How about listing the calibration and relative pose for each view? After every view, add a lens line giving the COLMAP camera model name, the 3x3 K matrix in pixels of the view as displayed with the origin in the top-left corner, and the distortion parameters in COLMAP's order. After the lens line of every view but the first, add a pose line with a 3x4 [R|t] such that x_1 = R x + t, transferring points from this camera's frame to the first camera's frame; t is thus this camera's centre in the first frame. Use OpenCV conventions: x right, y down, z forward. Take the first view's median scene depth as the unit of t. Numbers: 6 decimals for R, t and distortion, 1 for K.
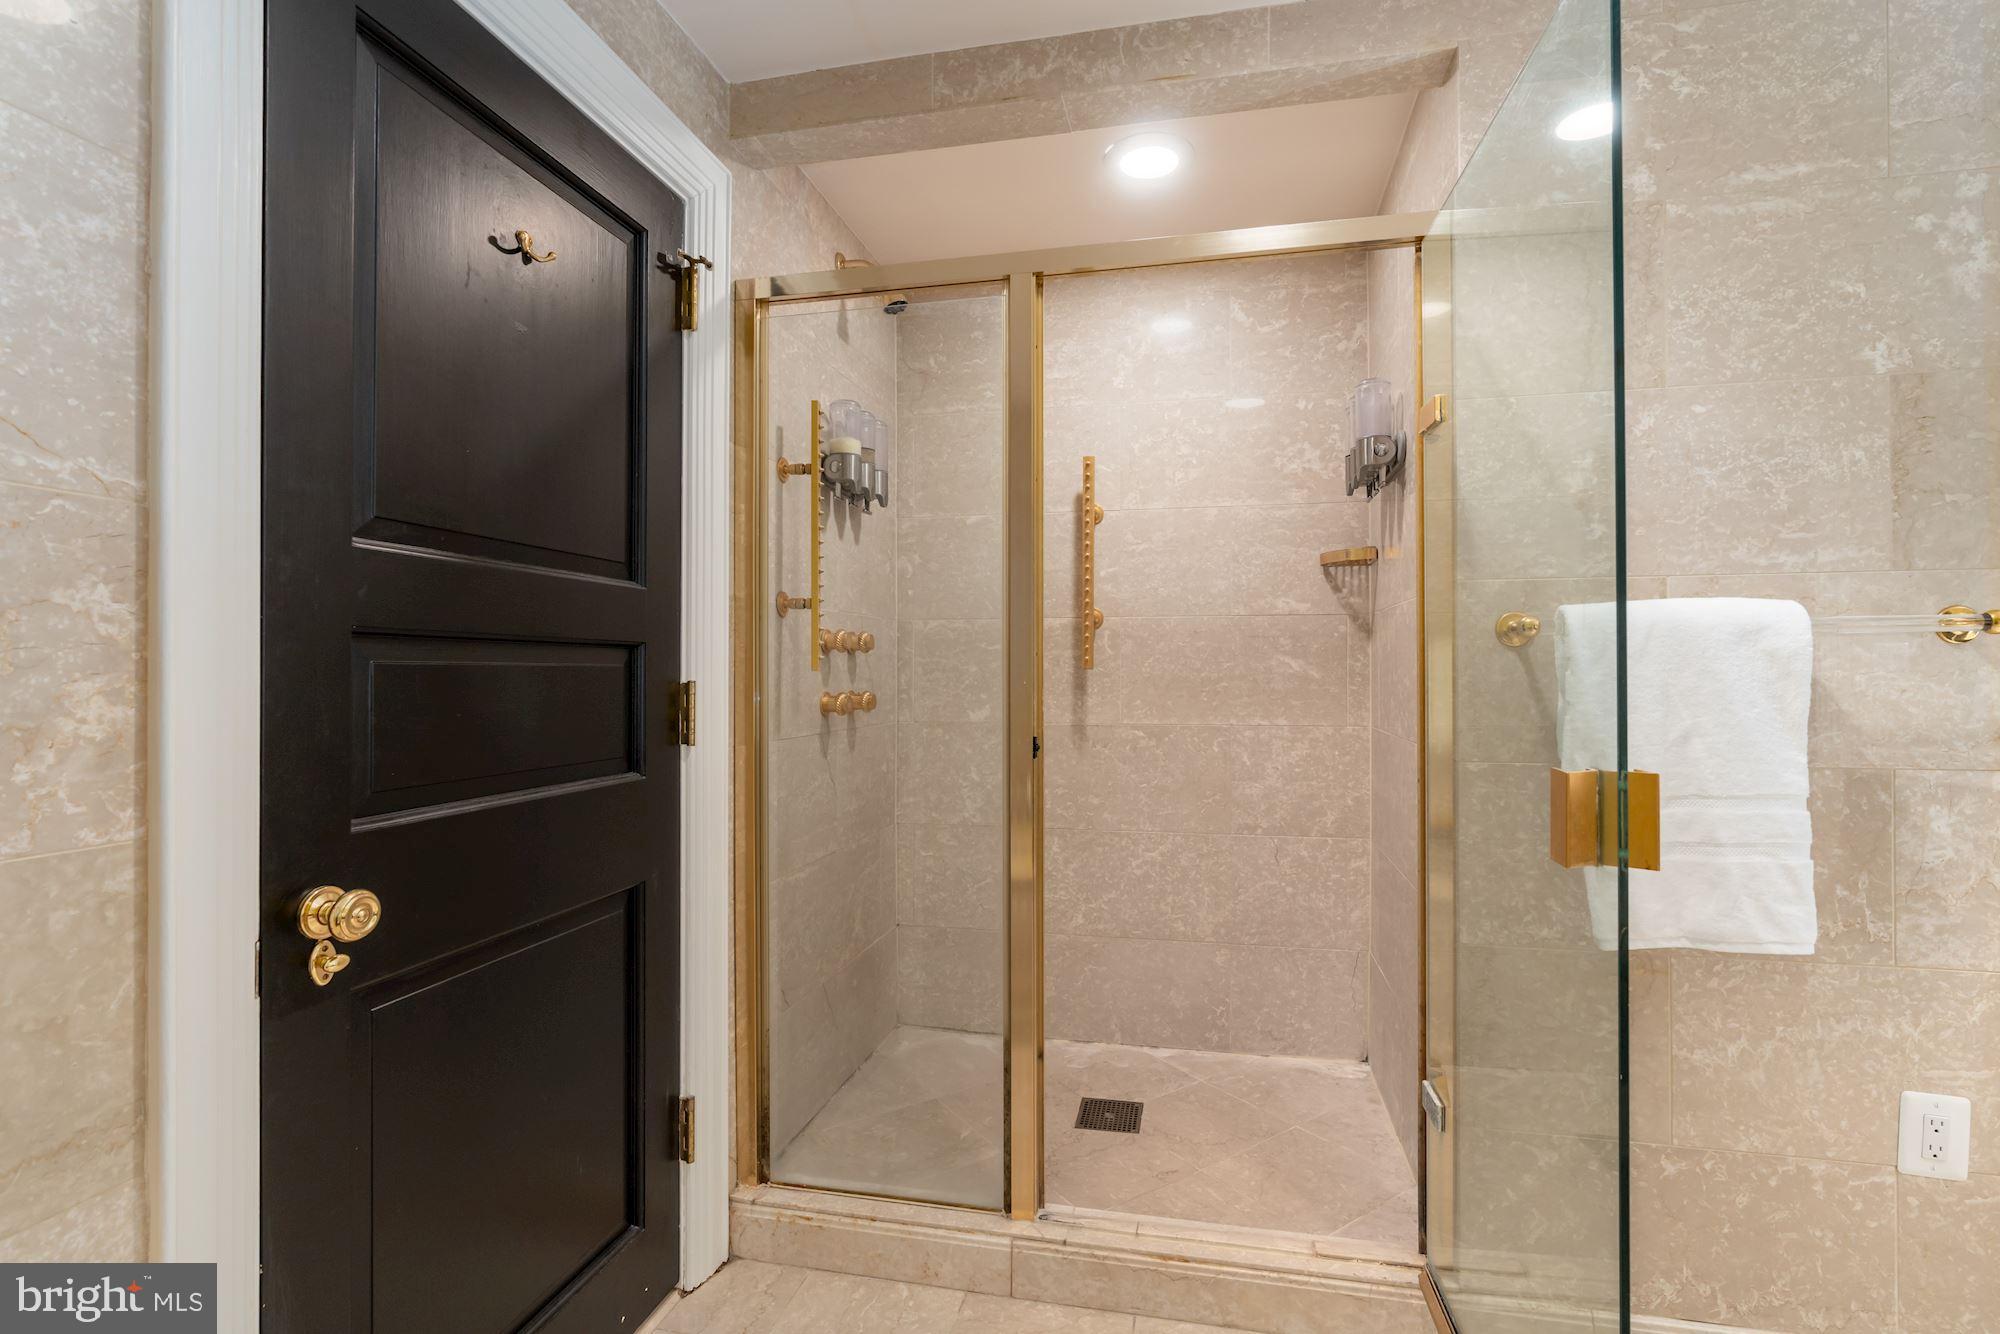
lens RADIAL K [[913.2, 0, 1017.5], [0, 913.2, 666.6], [0, 0, 1]] dist [-0.002983, 0.000883]
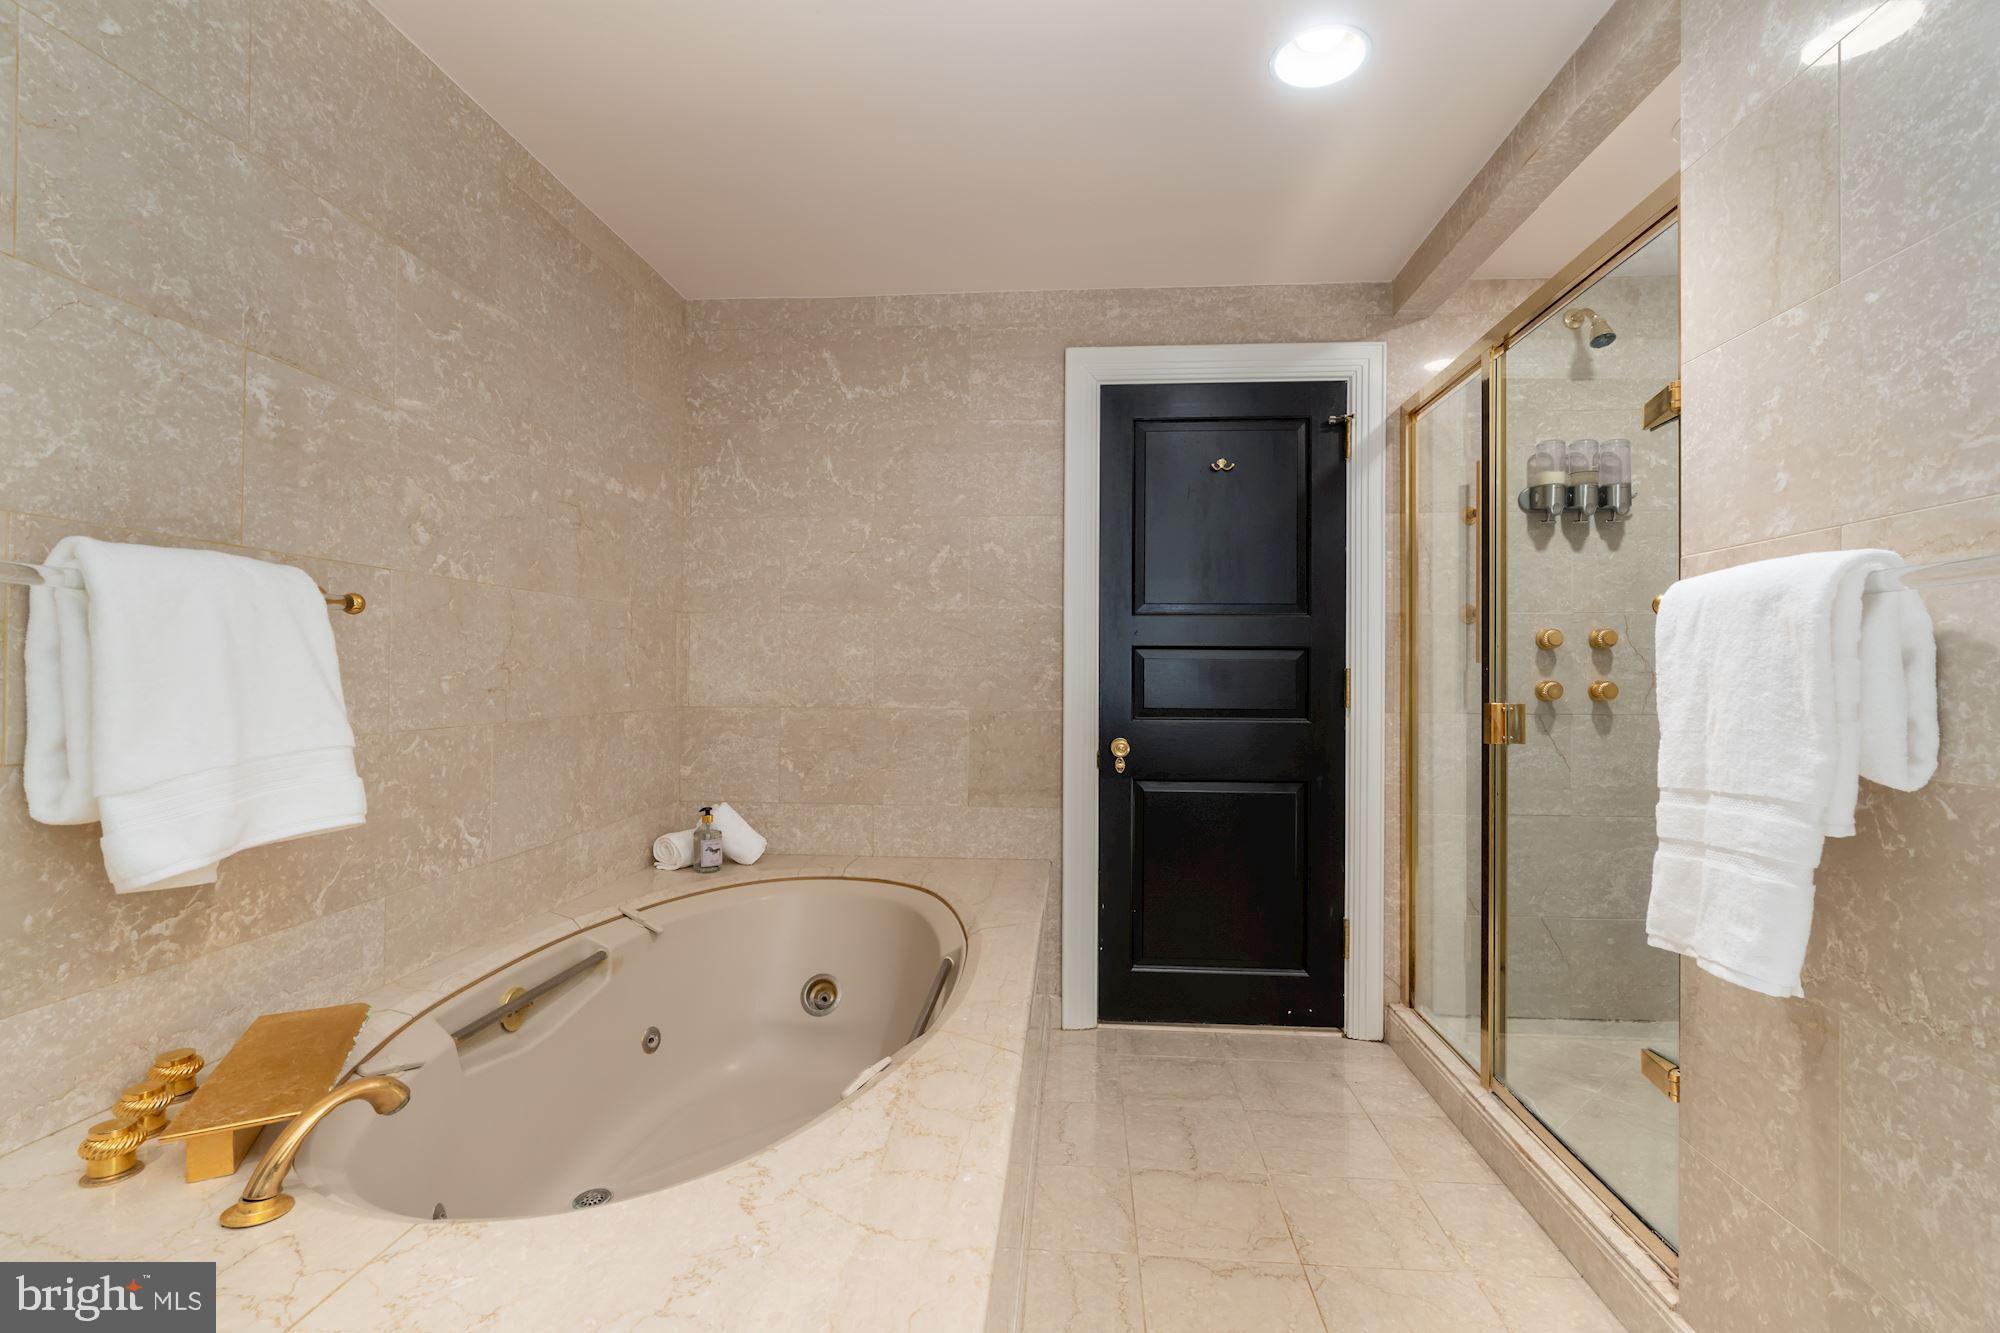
lens RADIAL K [[913.2, 0, 1006.8], [0, 913.2, 668.1], [0, 0, 1]] dist [-0.002983, 0.000883]
pose [[0.128768, -0.004459, -0.991665, 1.405399], [-0.000682, 0.999989, -0.004585, 0.026214], [0.991675, 0.001267, 0.128763, 0.199401]]
